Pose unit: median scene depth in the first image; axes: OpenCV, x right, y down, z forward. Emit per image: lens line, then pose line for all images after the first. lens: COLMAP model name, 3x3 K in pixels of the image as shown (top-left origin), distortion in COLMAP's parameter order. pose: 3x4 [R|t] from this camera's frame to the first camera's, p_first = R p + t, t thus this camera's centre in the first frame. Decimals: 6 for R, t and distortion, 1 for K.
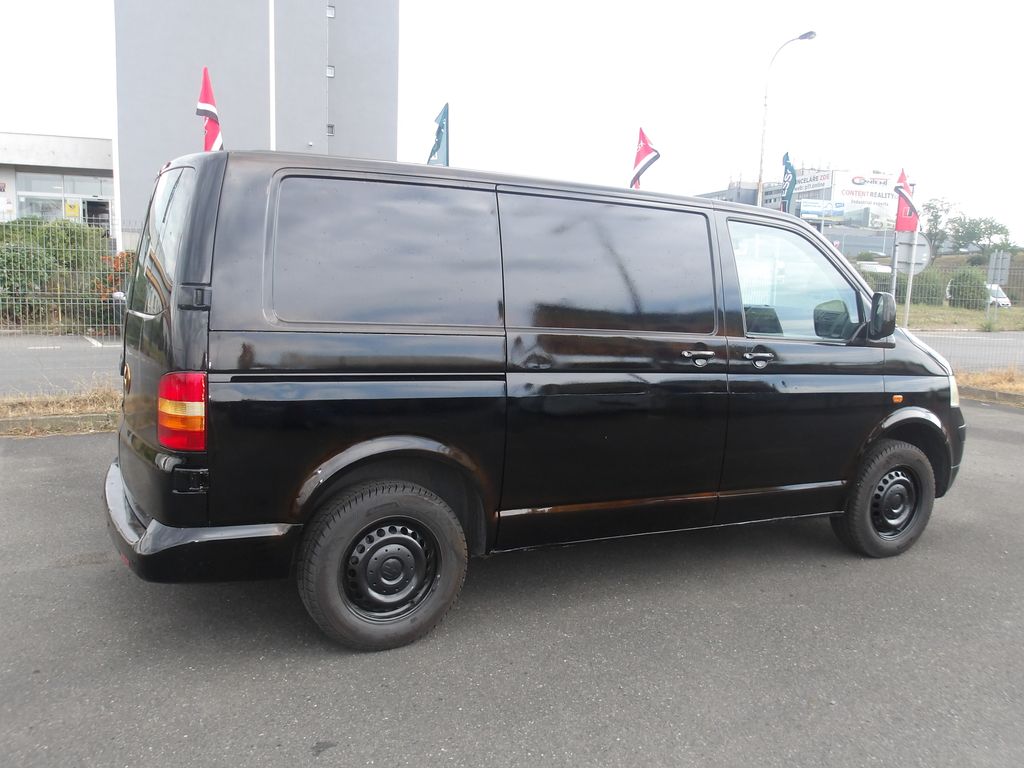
lens RADIAL K [[769.1, 0, 512.0], [0, 769.1, 384.0], [0, 0, 1]] dist [0.034927, 0.001210]
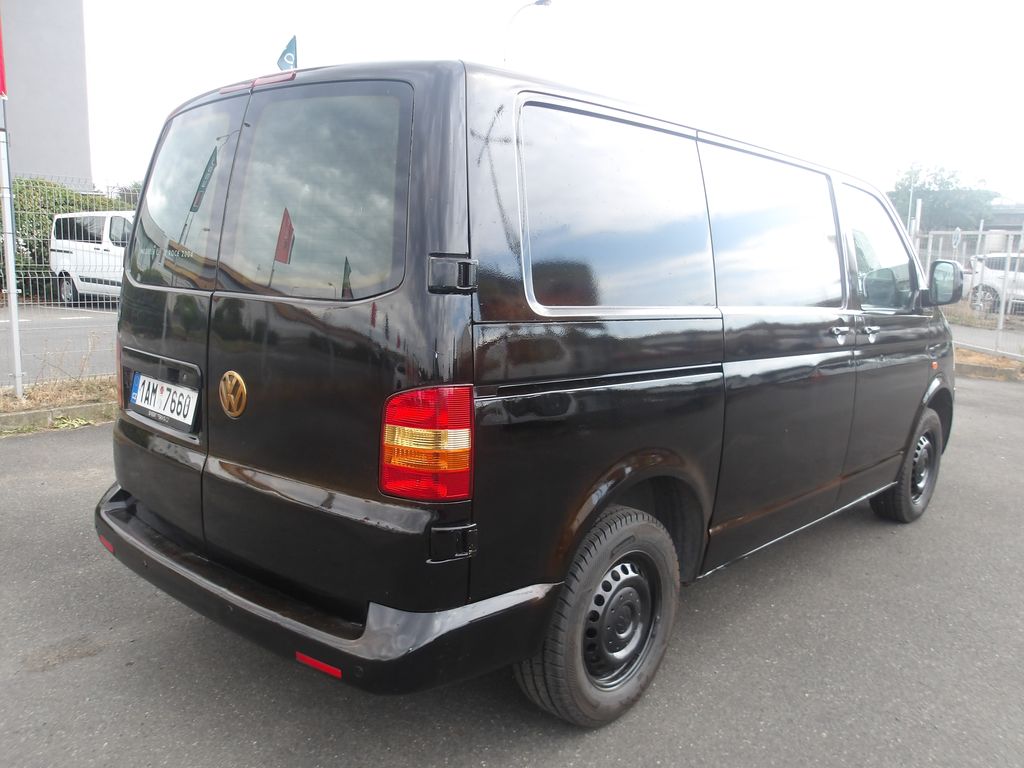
lens RADIAL K [[769.1, 0, 512.0], [0, 769.1, 384.0], [0, 0, 1]] dist [0.034927, 0.001210]
pose [[0.945692, -0.047689, 0.321547, -0.509479], [0.032913, 0.998144, 0.051238, -0.043547], [-0.323394, -0.037873, 0.945506, 0.302614]]
